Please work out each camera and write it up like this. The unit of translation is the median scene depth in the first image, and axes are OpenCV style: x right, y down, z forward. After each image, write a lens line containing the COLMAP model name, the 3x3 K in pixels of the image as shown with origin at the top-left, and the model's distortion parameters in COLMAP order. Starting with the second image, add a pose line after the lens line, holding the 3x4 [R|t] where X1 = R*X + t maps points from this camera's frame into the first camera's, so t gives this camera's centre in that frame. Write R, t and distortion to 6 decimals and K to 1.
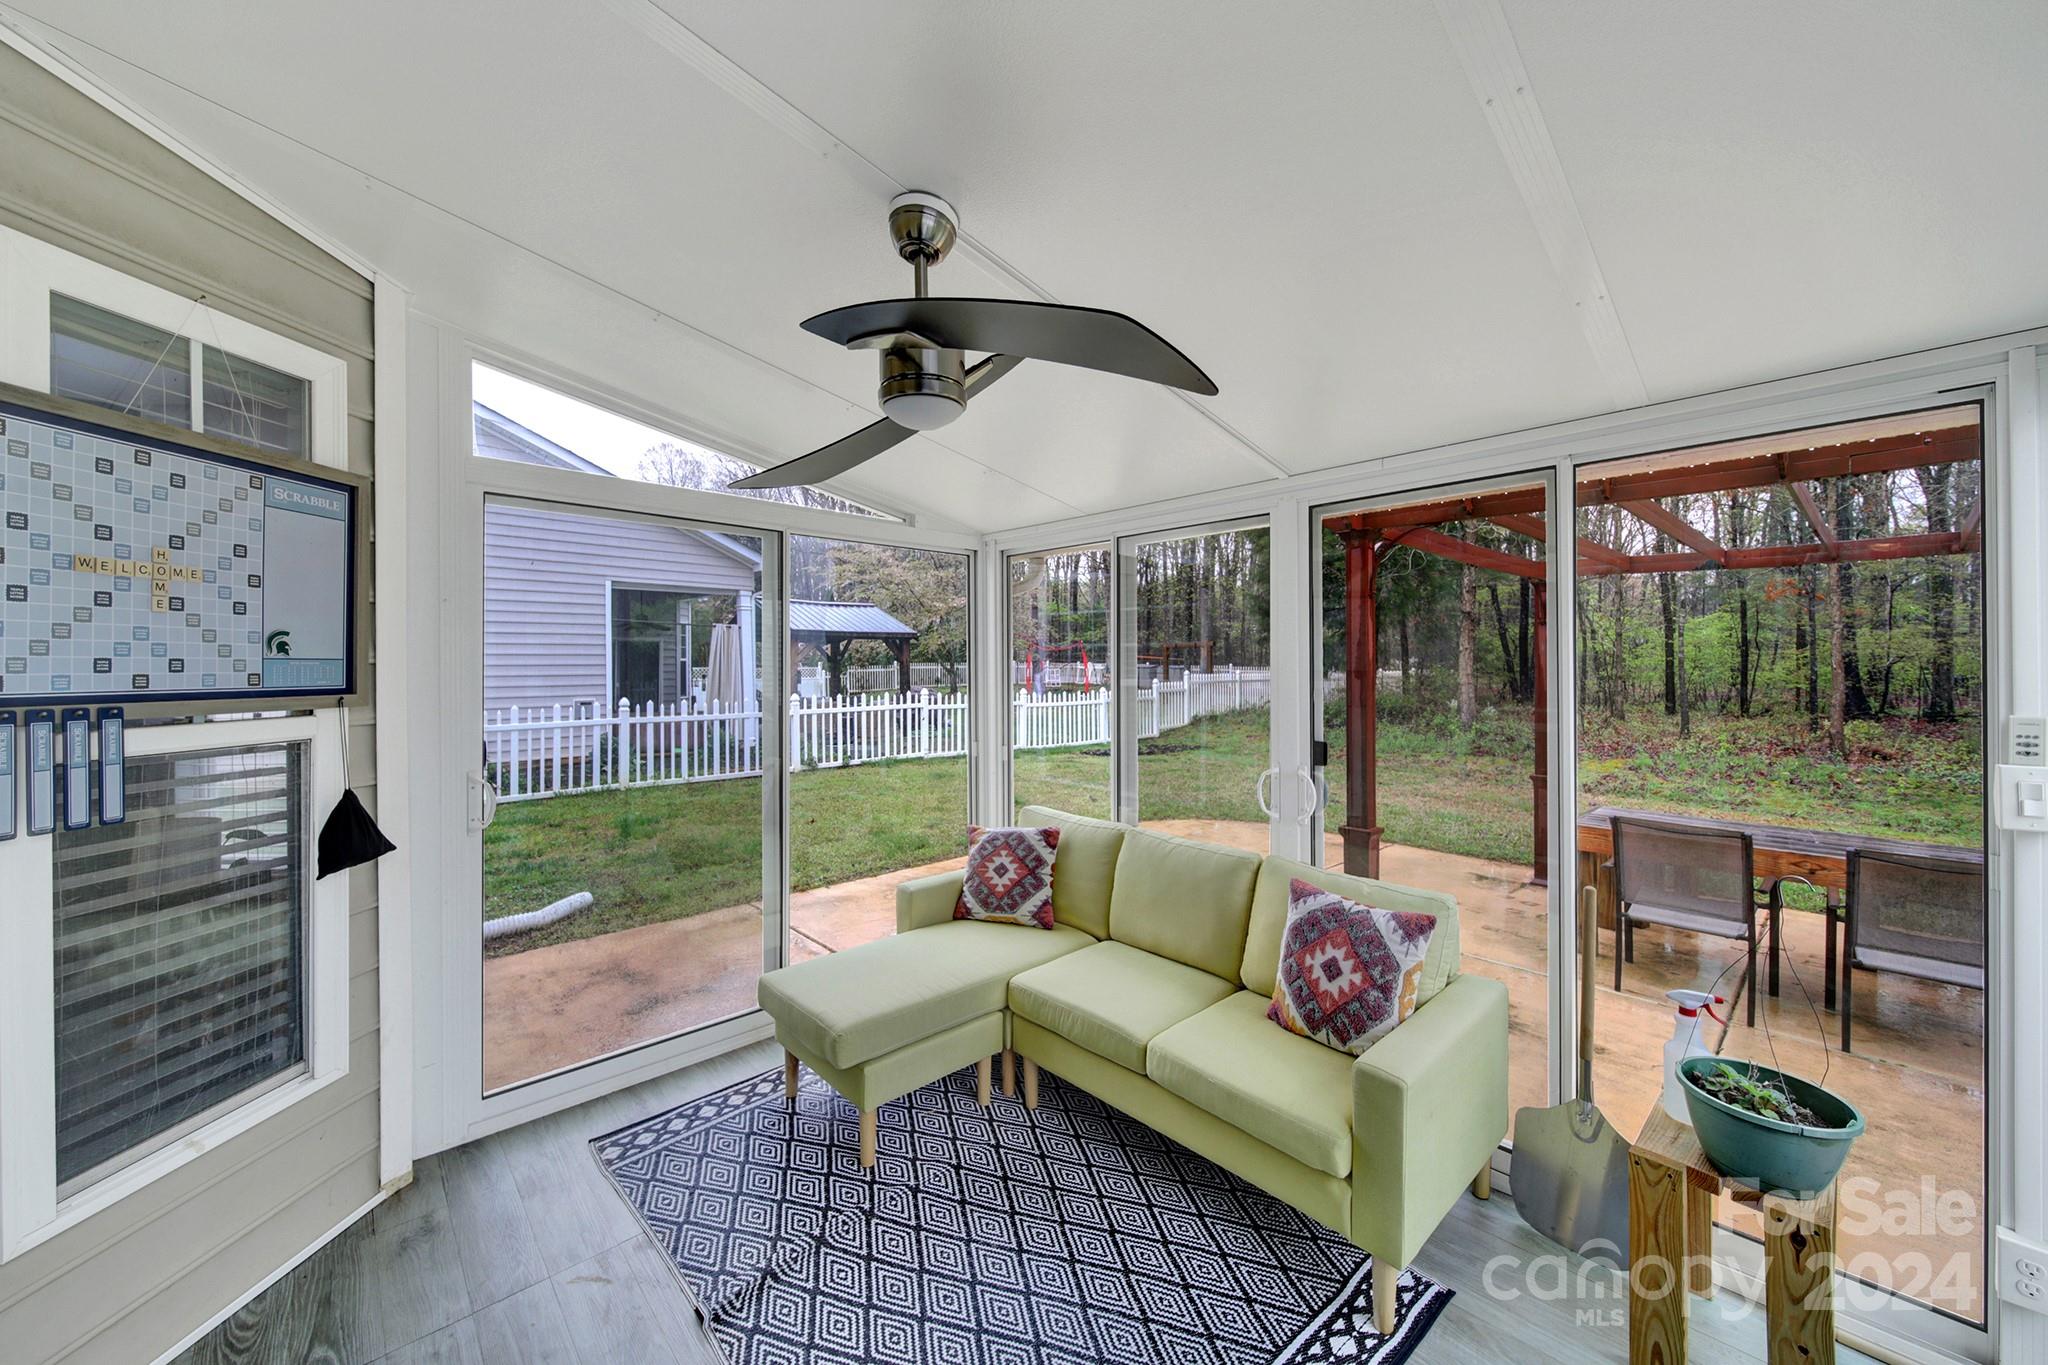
lens RADIAL K [[760.7, 0, 1030.9], [0, 760.7, 668.9], [0, 0, 1]] dist [0.000418, 0.000031]
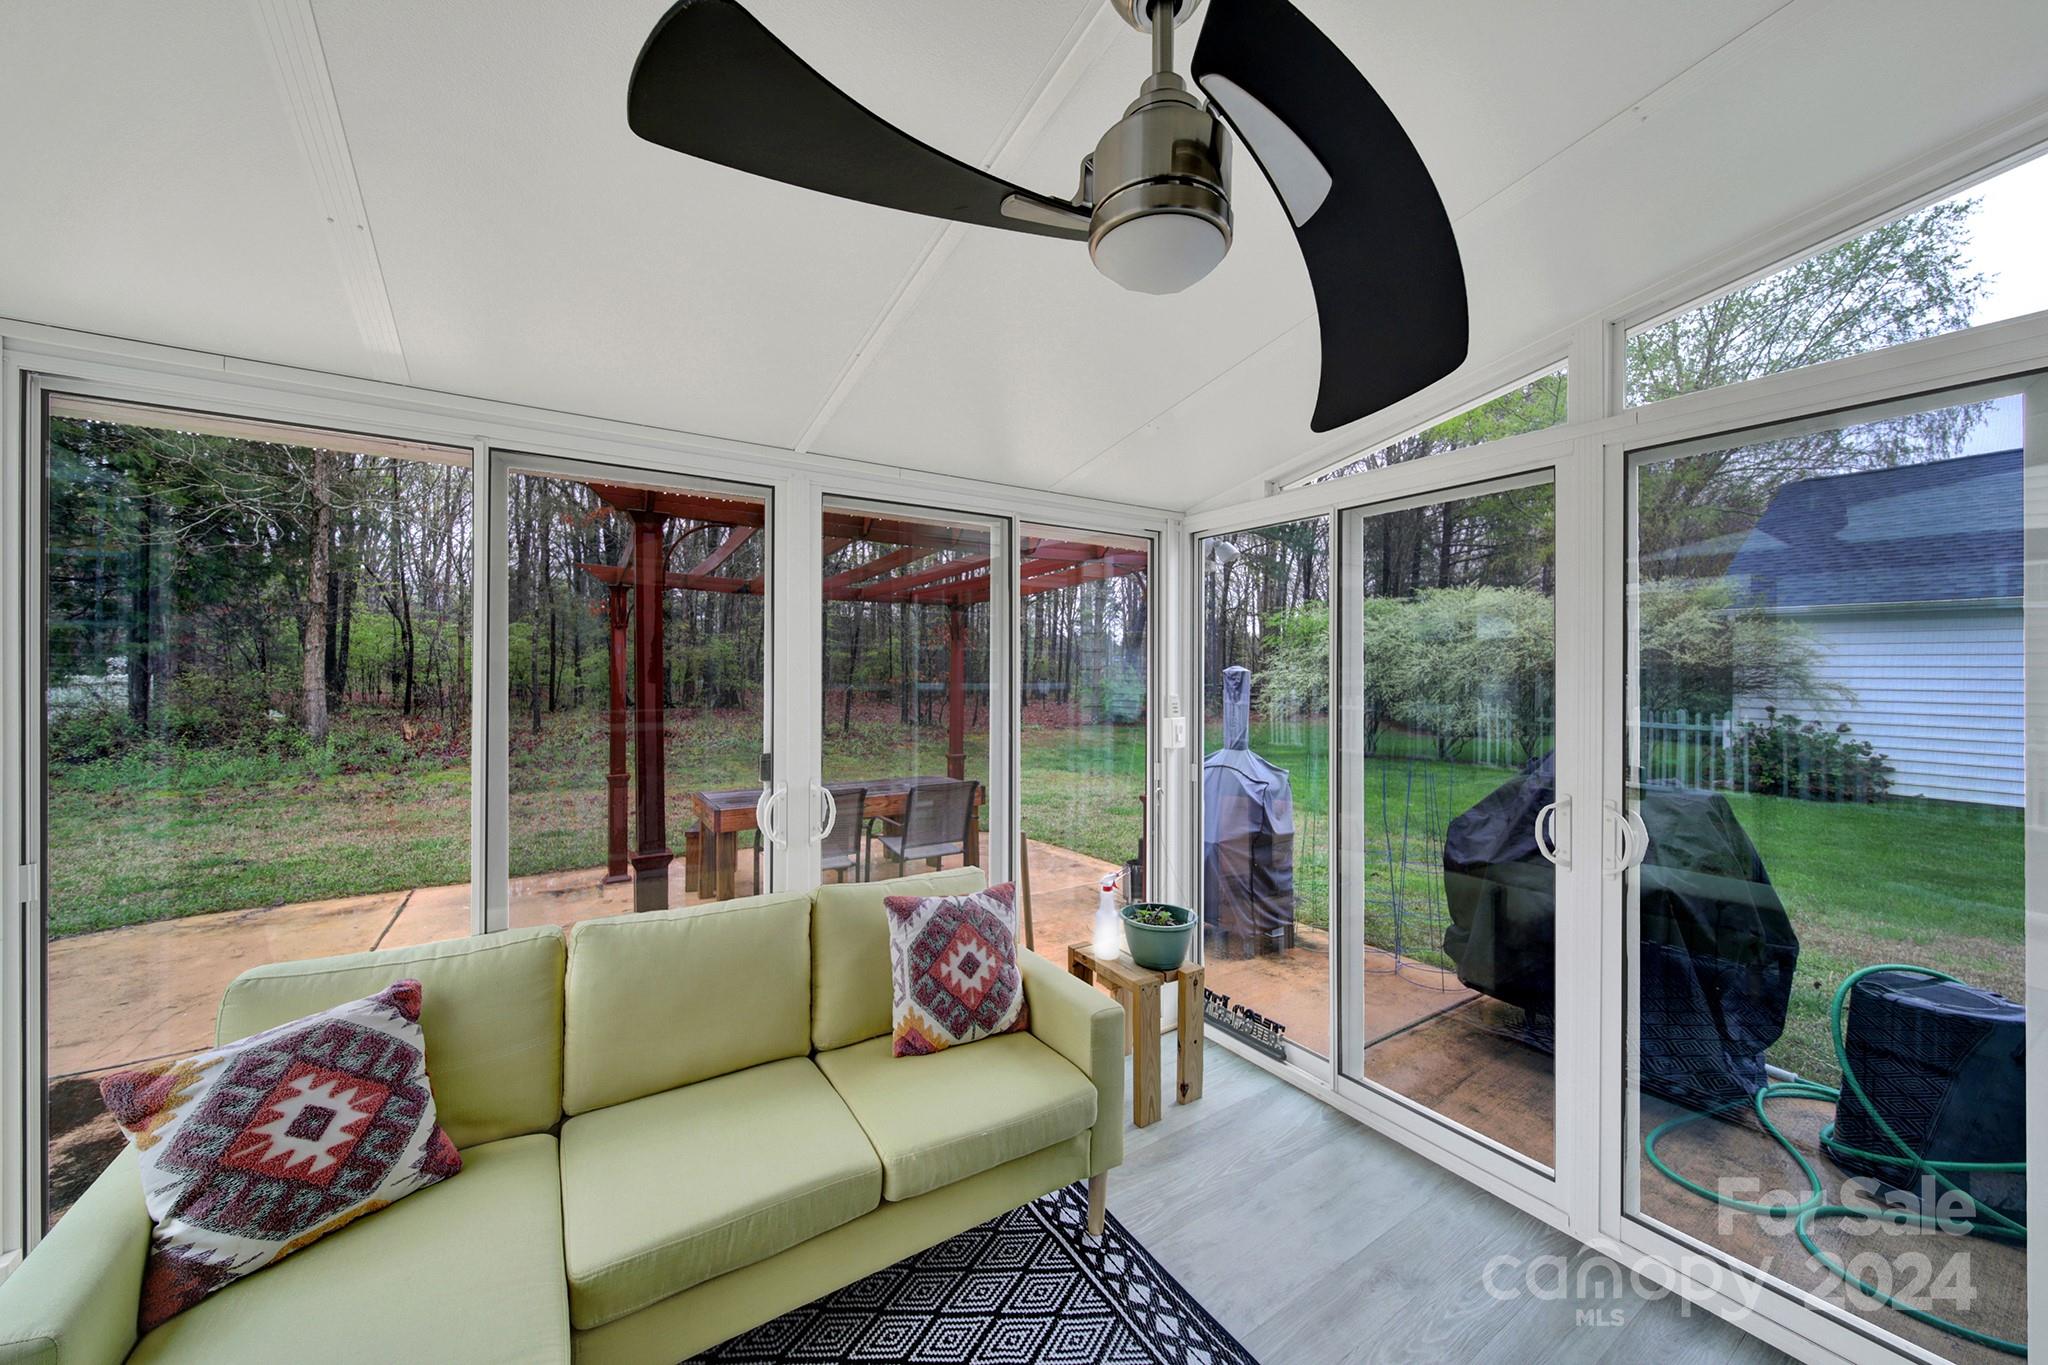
lens RADIAL K [[730.8, 0, 1026.1], [0, 730.8, 670.6], [0, 0, 1]] dist [-0.002554, -0.000232]
pose [[0.187577, 0.001569, 0.982249, -0.382843], [0.000404, 0.999999, -0.001675, 0.000658], [-0.982250, 0.000711, 0.187576, 0.512544]]
